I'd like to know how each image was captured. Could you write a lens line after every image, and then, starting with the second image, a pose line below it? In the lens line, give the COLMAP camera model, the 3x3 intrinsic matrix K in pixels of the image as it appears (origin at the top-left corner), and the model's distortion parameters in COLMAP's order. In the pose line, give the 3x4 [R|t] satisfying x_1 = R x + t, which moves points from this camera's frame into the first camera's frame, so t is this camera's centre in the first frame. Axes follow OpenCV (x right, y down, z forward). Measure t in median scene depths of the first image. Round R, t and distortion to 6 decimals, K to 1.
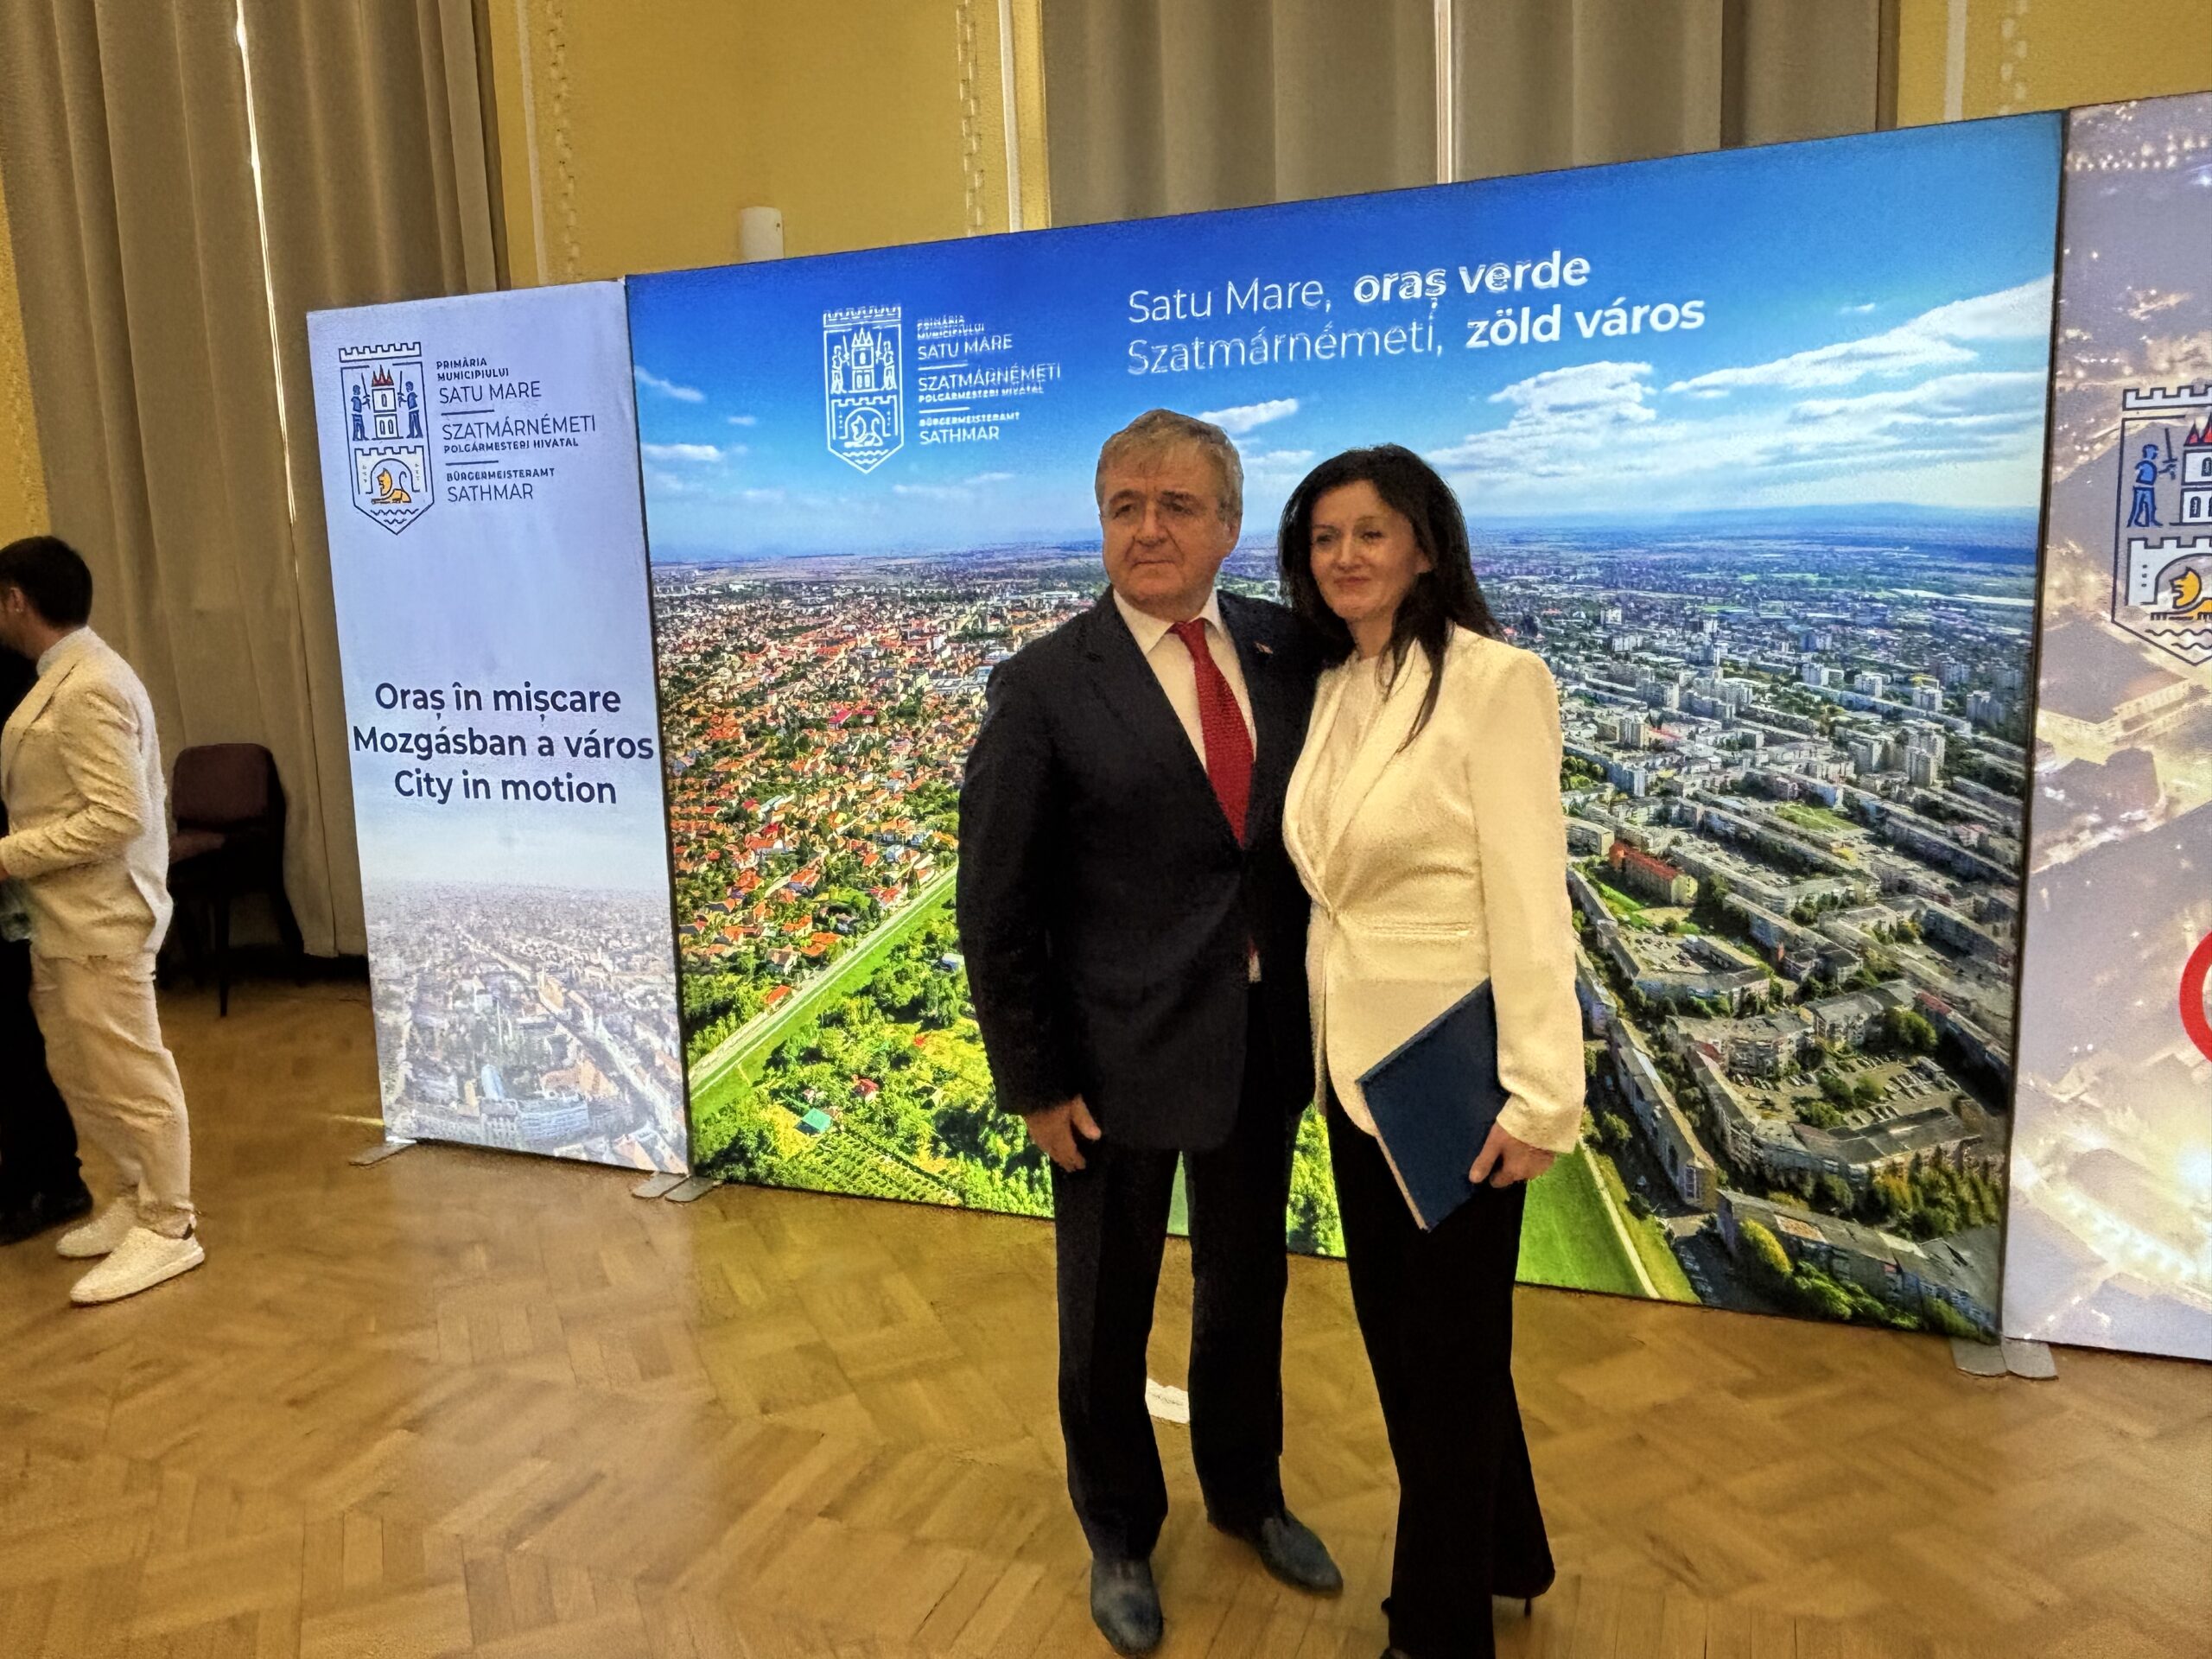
lens RADIAL K [[1658.7, 0, 1102.9], [0, 1658.7, 817.3], [0, 0, 1]] dist [0.053940, -0.041036]
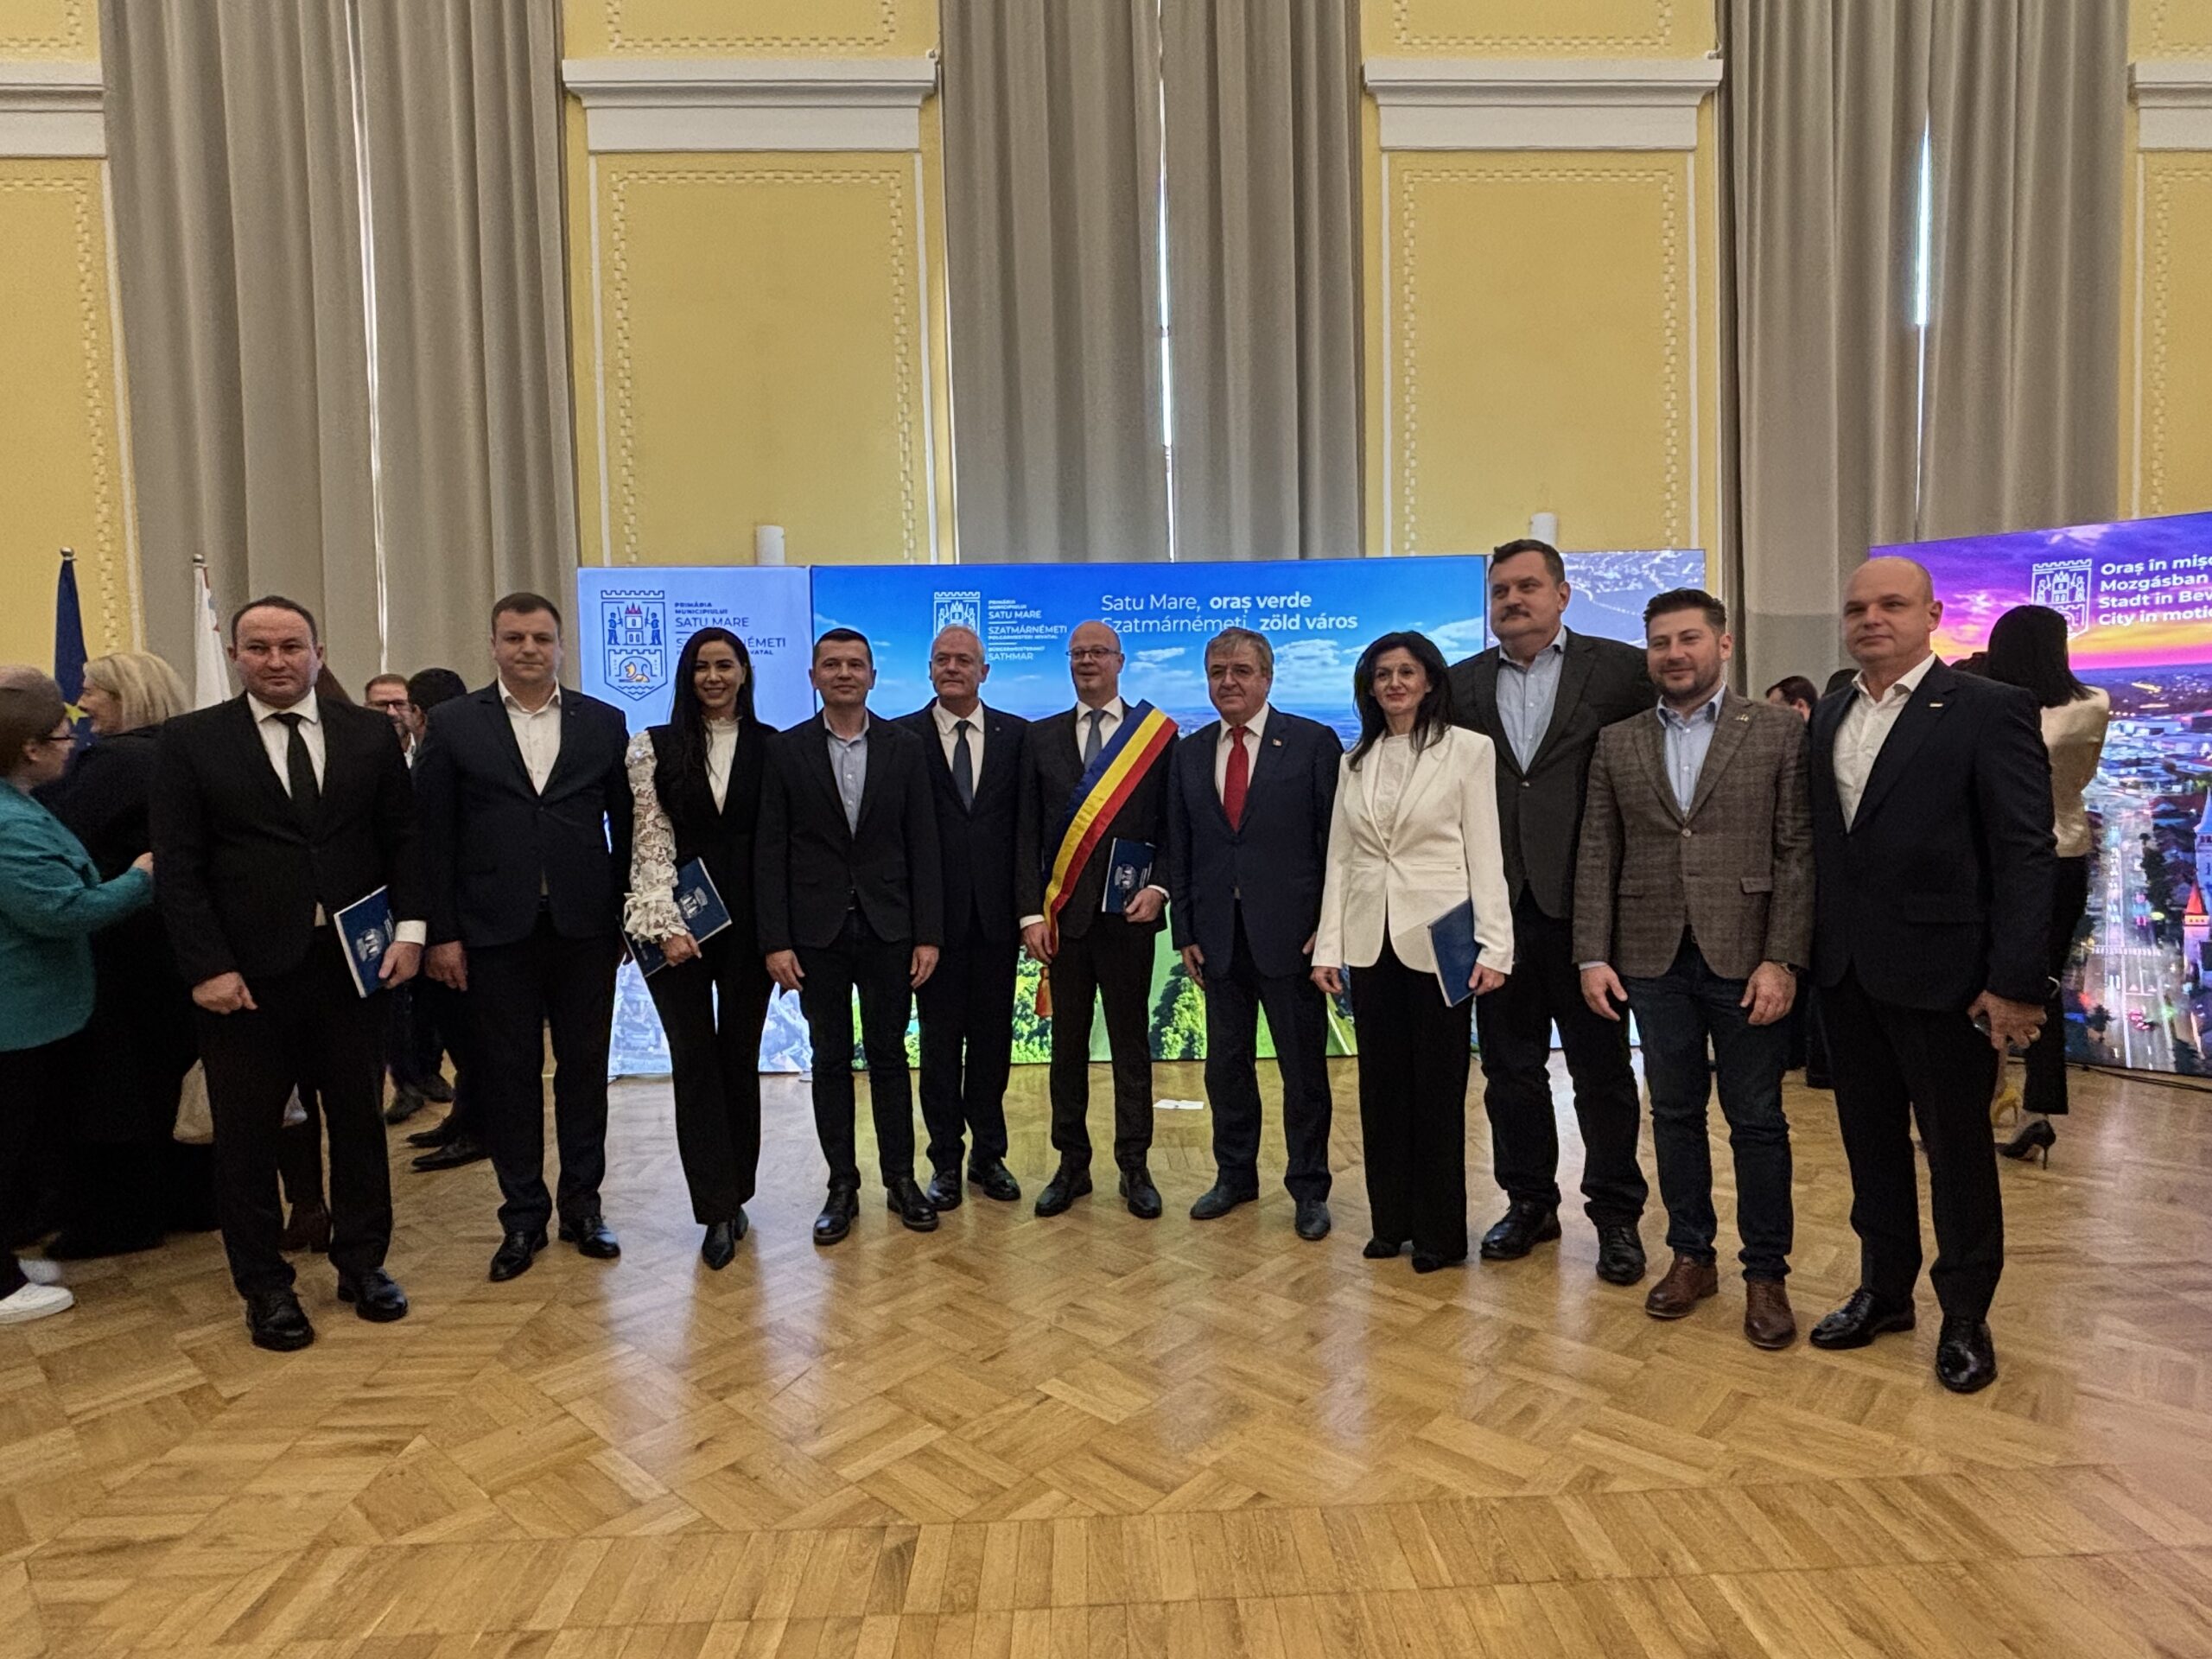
lens RADIAL K [[1222.1, 0, 1106.0], [0, 1222.1, 829.5], [0, 0, 1]] dist [0.030889, -0.033767]
pose [[0.916188, -0.008542, 0.400657, -0.526639], [0.051047, 0.994116, -0.095536, 0.110782], [-0.397484, 0.107982, 0.911234, -0.324230]]
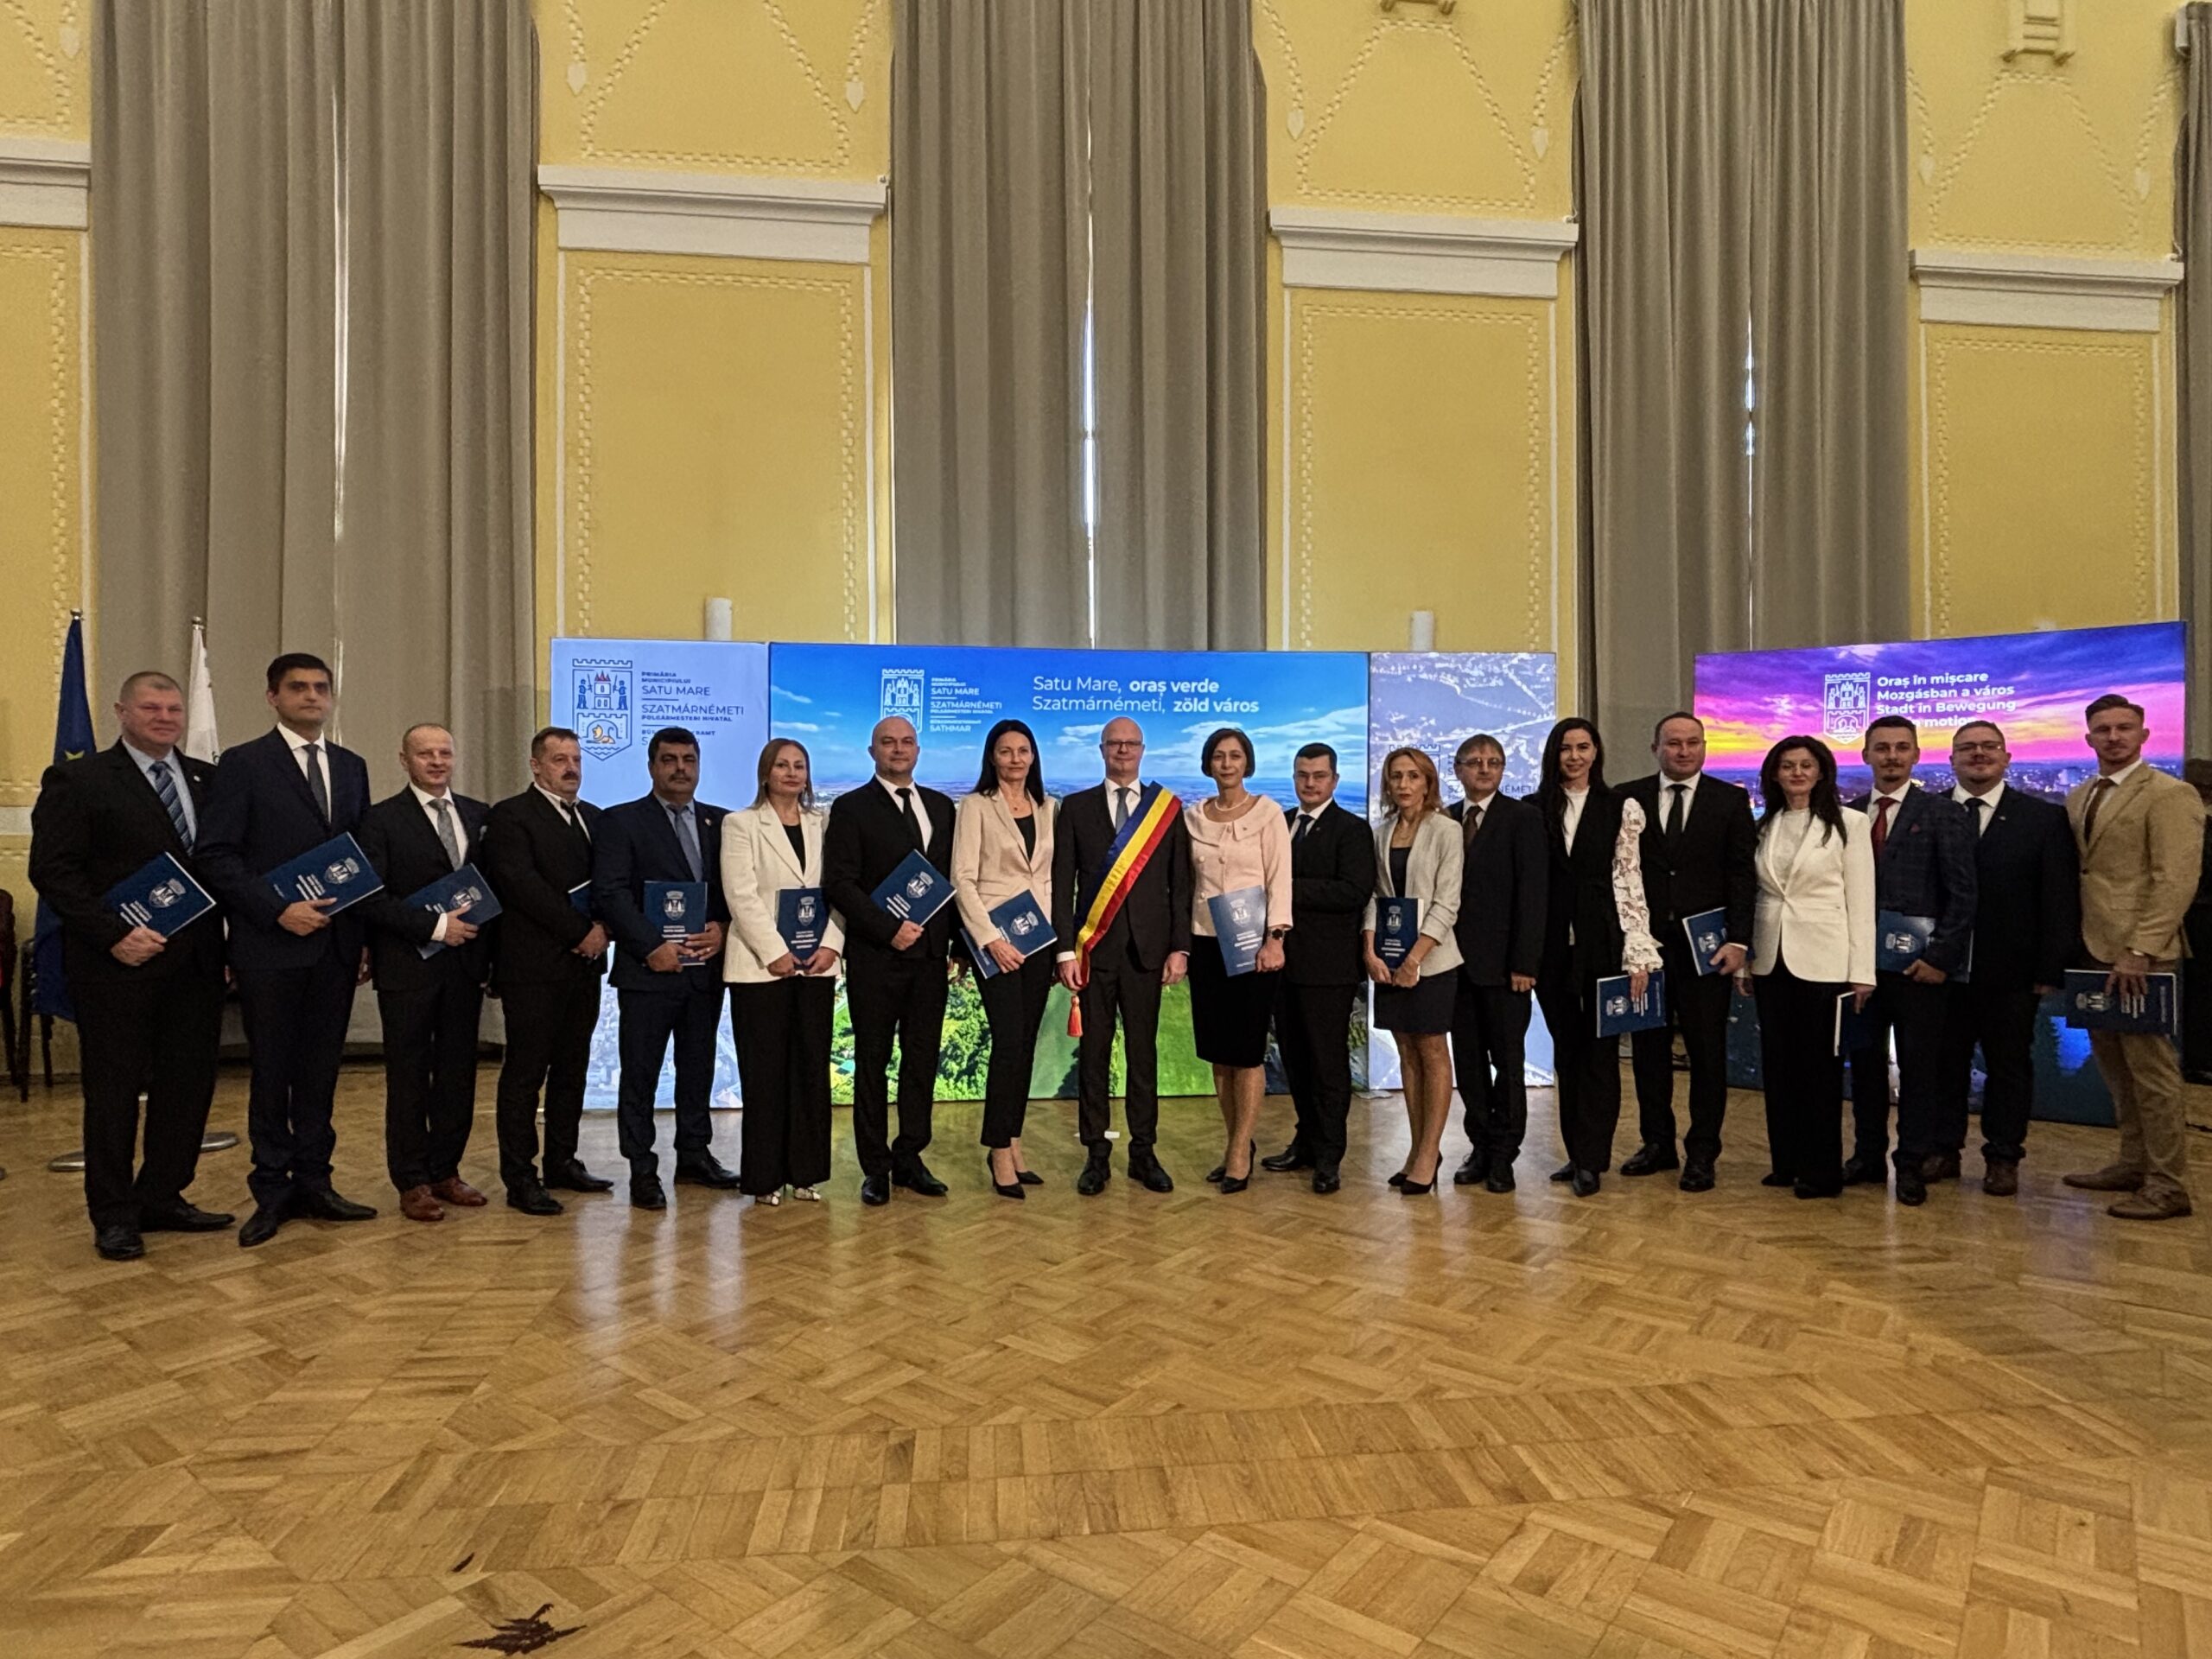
lens RADIAL K [[1252.8, 0, 1102.2], [0, 1252.8, 827.7], [0, 0, 1]] dist [0.064999, -0.096637]
pose [[0.880365, 0.028884, 0.473417, -0.642471], [0.042250, 0.989400, -0.138933, 0.128185], [-0.472412, 0.142314, 0.869813, -0.482642]]
